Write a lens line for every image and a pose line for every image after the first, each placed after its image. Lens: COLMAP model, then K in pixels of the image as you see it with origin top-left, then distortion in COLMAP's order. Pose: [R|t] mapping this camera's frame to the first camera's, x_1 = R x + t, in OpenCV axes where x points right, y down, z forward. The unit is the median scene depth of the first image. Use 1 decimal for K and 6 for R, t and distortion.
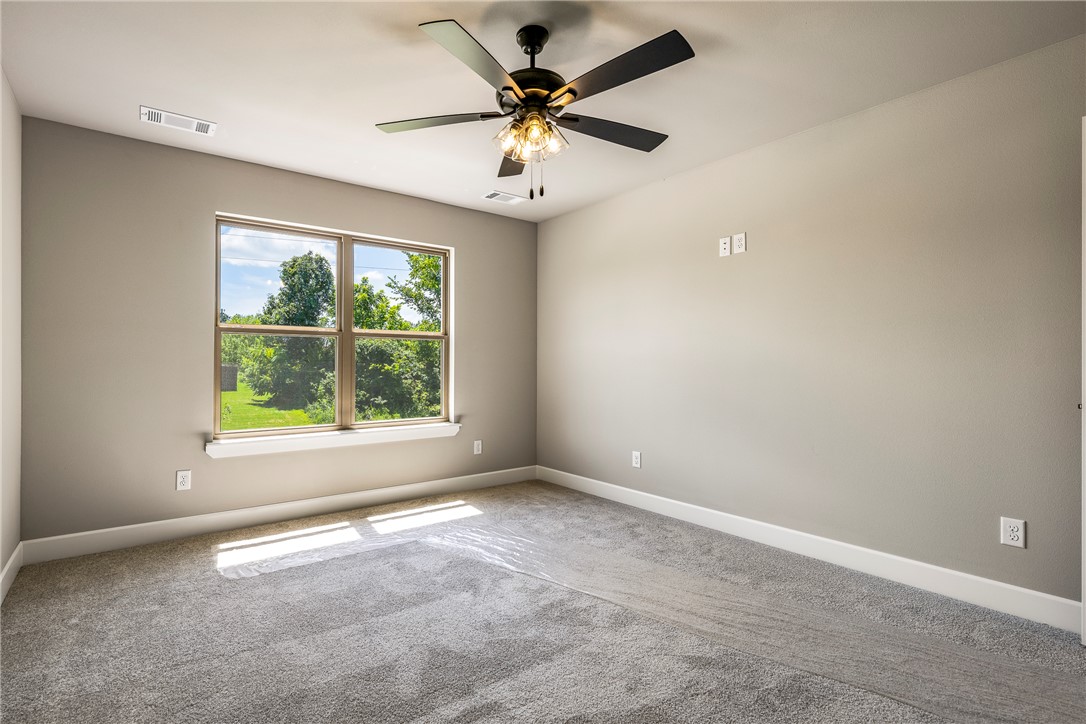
lens RADIAL K [[472.0, 0, 552.4], [0, 472.0, 366.3], [0, 0, 1]] dist [-0.001485, -0.000219]
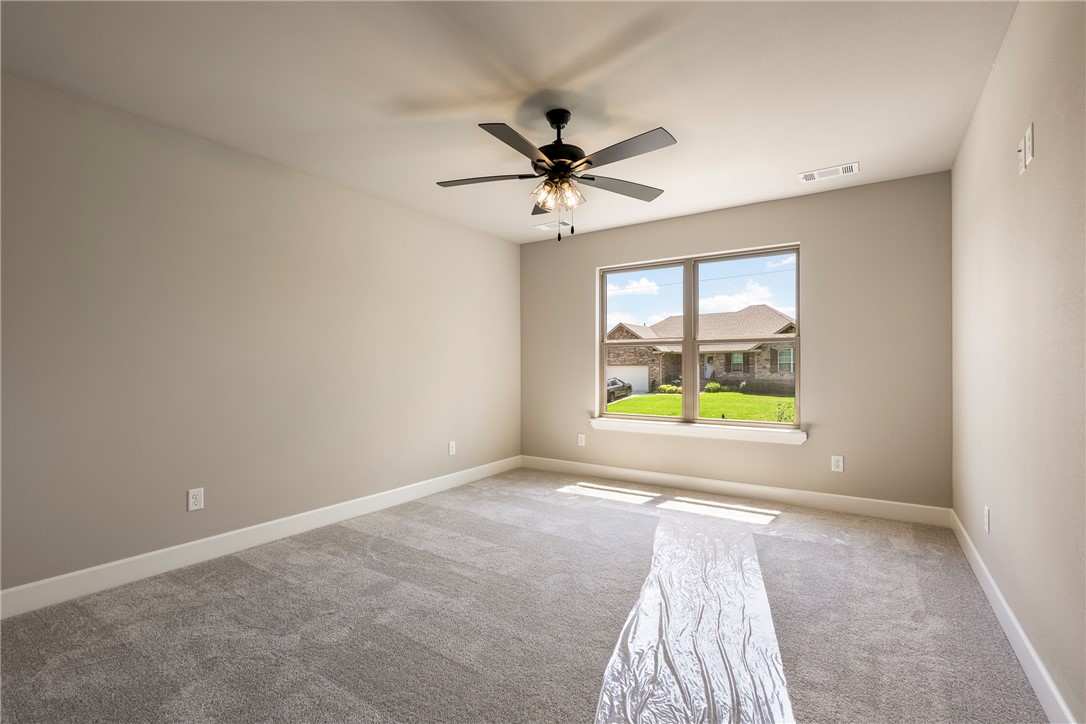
lens RADIAL K [[472.0, 0, 552.4], [0, 472.0, 366.3], [0, 0, 1]] dist [-0.001485, -0.000219]
pose [[0.389561, -0.005920, -0.920982, 0.581388], [-0.007440, 0.999926, -0.009575, 0.007831], [0.920971, 0.010582, 0.389488, 0.248013]]
